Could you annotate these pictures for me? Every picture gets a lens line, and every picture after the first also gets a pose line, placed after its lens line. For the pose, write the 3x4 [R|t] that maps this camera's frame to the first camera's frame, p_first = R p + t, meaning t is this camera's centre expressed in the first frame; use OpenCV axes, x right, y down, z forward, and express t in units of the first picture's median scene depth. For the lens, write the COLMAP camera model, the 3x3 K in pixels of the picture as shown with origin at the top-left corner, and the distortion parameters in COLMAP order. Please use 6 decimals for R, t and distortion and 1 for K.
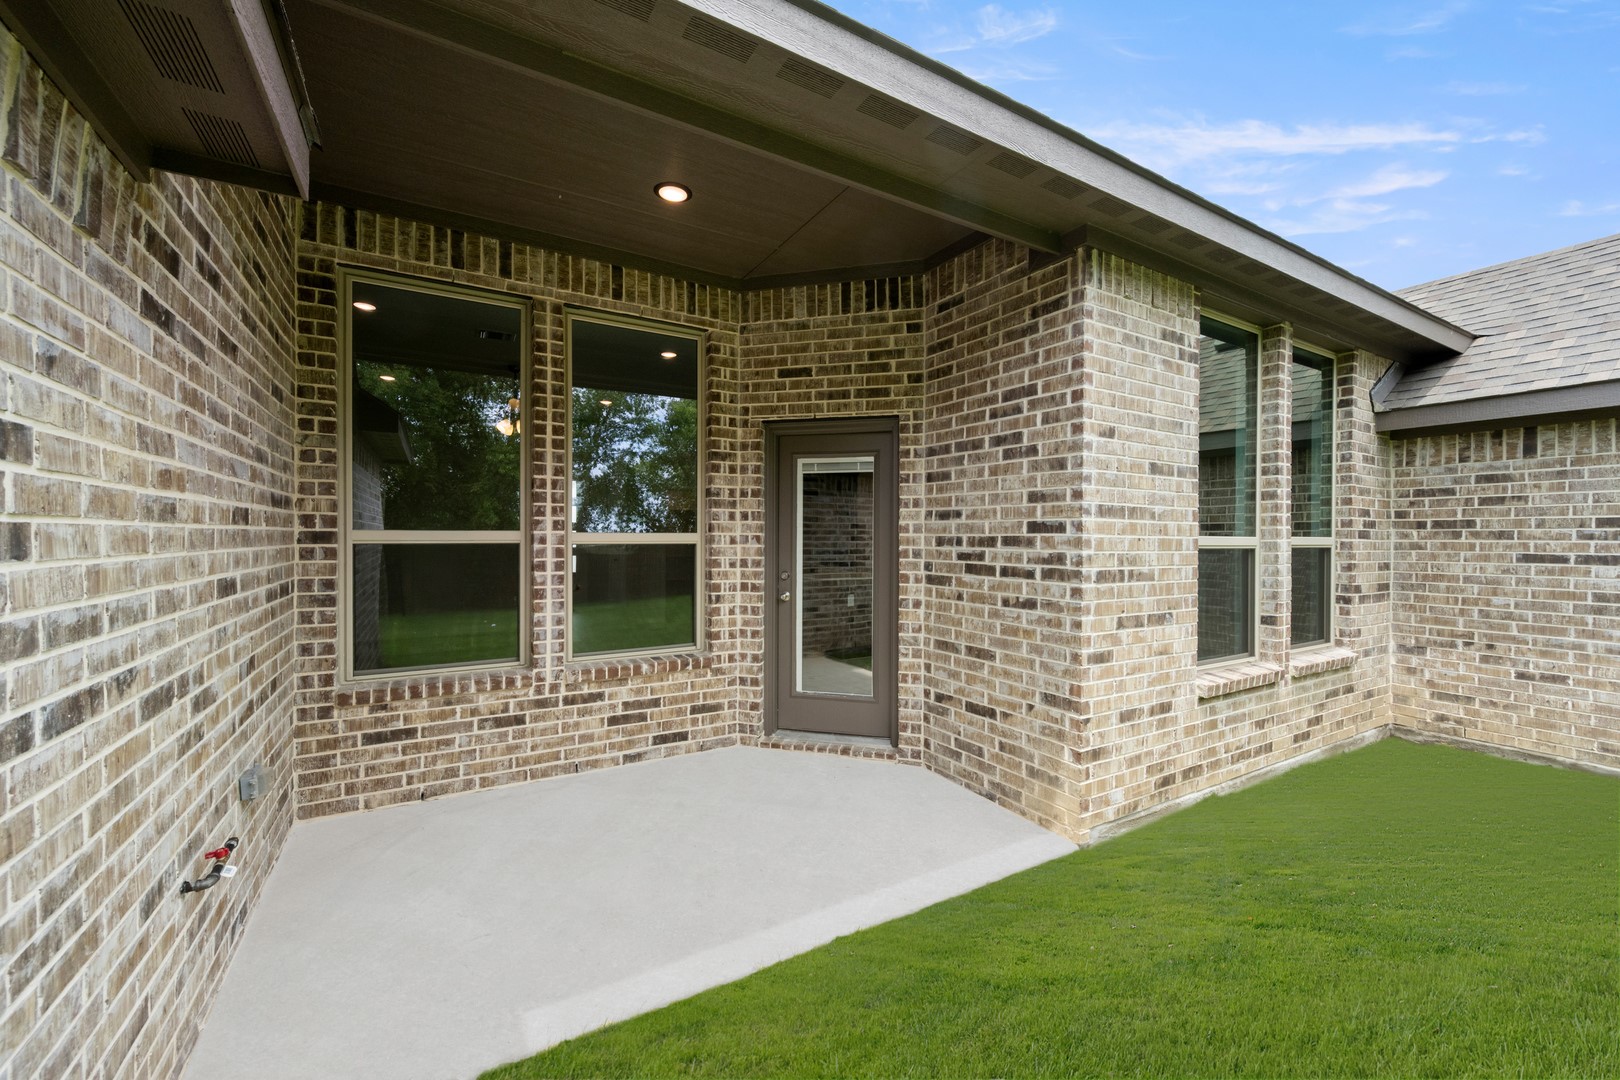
lens RADIAL K [[636.9, 0, 806.7], [0, 636.9, 542.3], [0, 0, 1]] dist [0.001402, -0.000354]
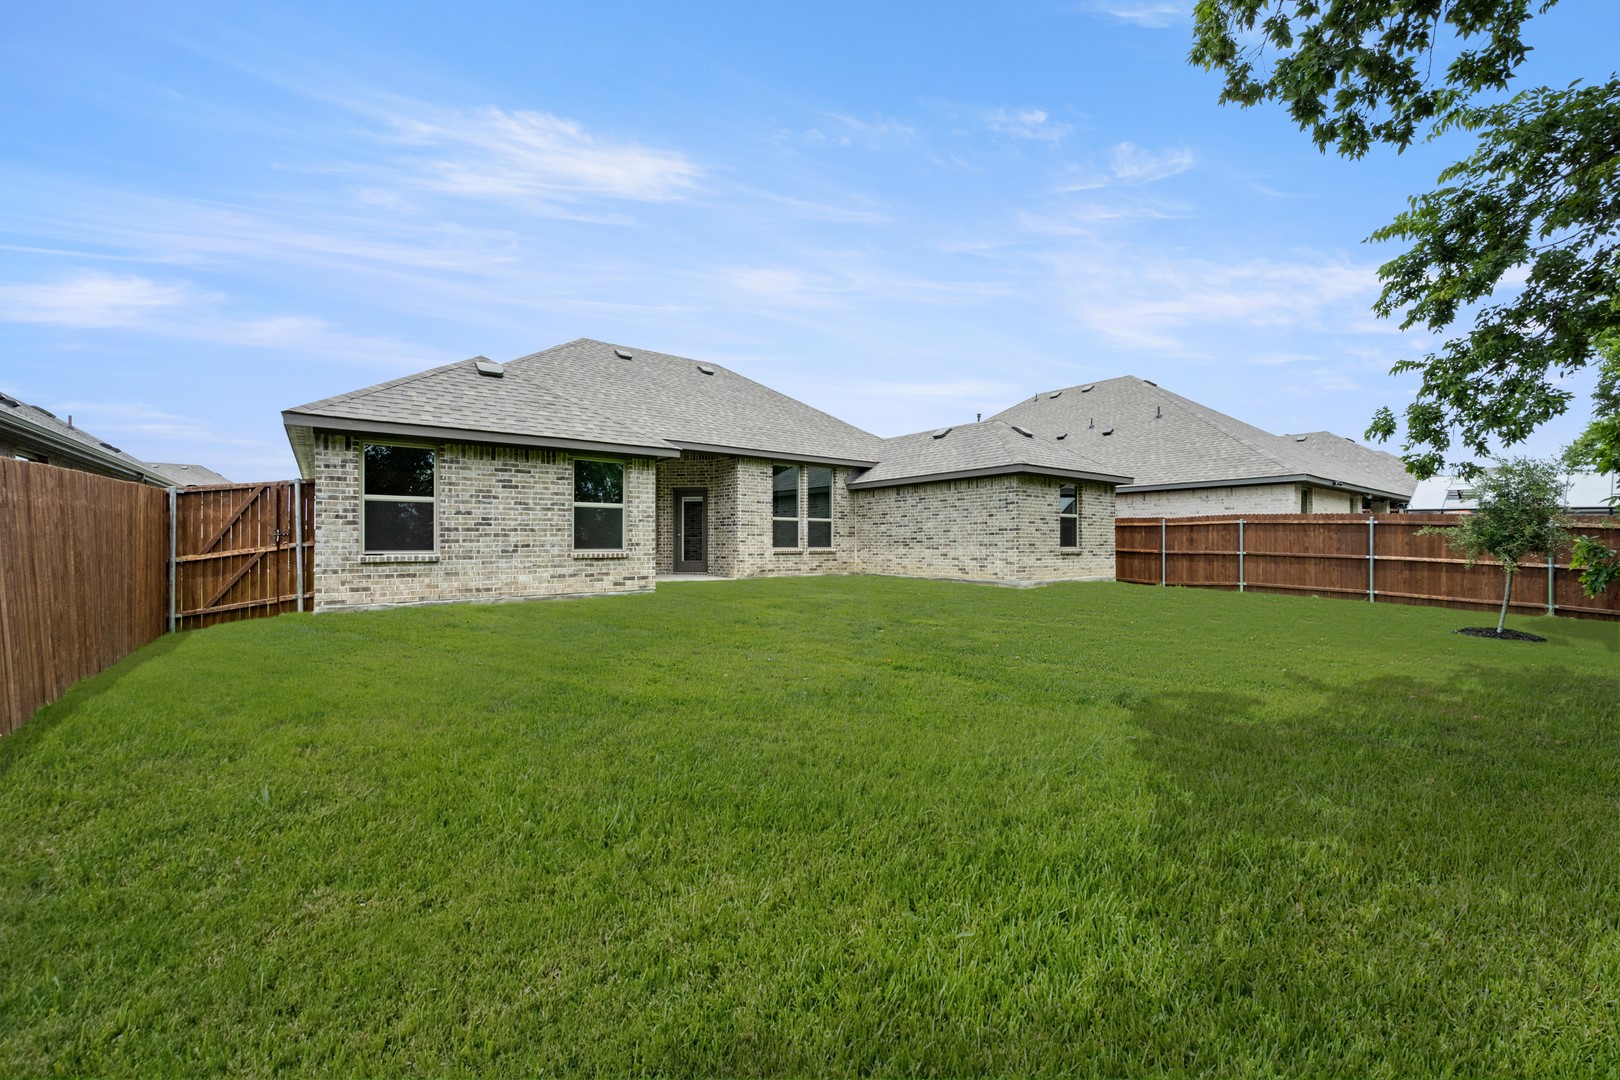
lens RADIAL K [[636.9, 0, 809.3], [0, 636.9, 544.3], [0, 0, 1]] dist [0.001402, -0.000354]
pose [[0.992784, -0.004466, 0.119830, 0.319708], [0.005782, 0.999927, -0.010640, 0.214368], [-0.119773, 0.011257, 0.992737, -3.221643]]
